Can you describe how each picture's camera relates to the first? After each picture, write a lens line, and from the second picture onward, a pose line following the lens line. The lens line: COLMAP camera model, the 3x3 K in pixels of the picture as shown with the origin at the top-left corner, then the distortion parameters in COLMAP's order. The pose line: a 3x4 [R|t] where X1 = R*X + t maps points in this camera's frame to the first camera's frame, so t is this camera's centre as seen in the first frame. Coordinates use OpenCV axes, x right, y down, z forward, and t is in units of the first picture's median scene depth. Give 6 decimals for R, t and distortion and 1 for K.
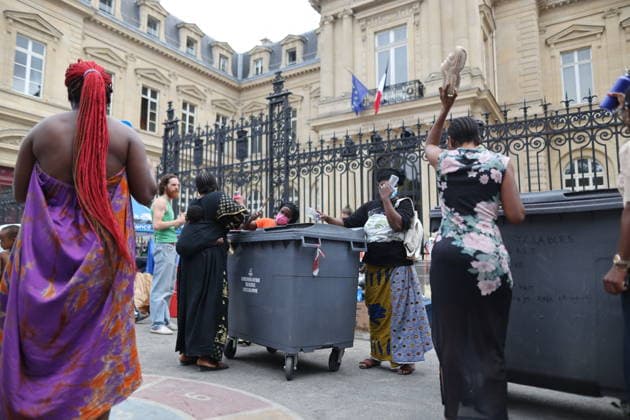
lens RADIAL K [[435.0, 0, 315.0], [0, 435.0, 210.0], [0, 0, 1]] dist [-0.023512, 0.009288]
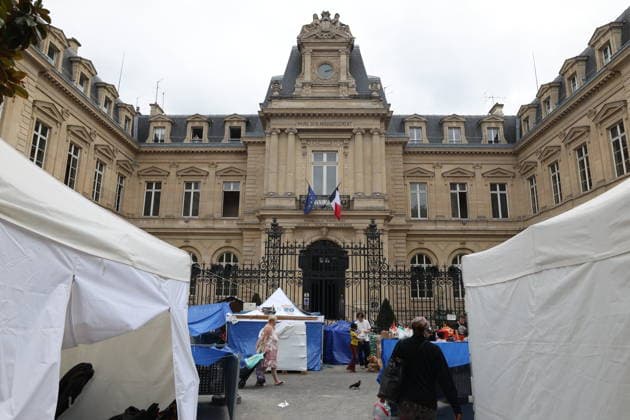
lens RADIAL K [[435.0, 0, 315.0], [0, 435.0, 210.0], [0, 0, 1]] dist [-0.023512, 0.009288]
pose [[0.852962, 0.117486, 0.508579, -0.498437], [-0.062010, 0.990248, -0.124755, -0.058380], [-0.518276, 0.074874, 0.851929, -0.132930]]
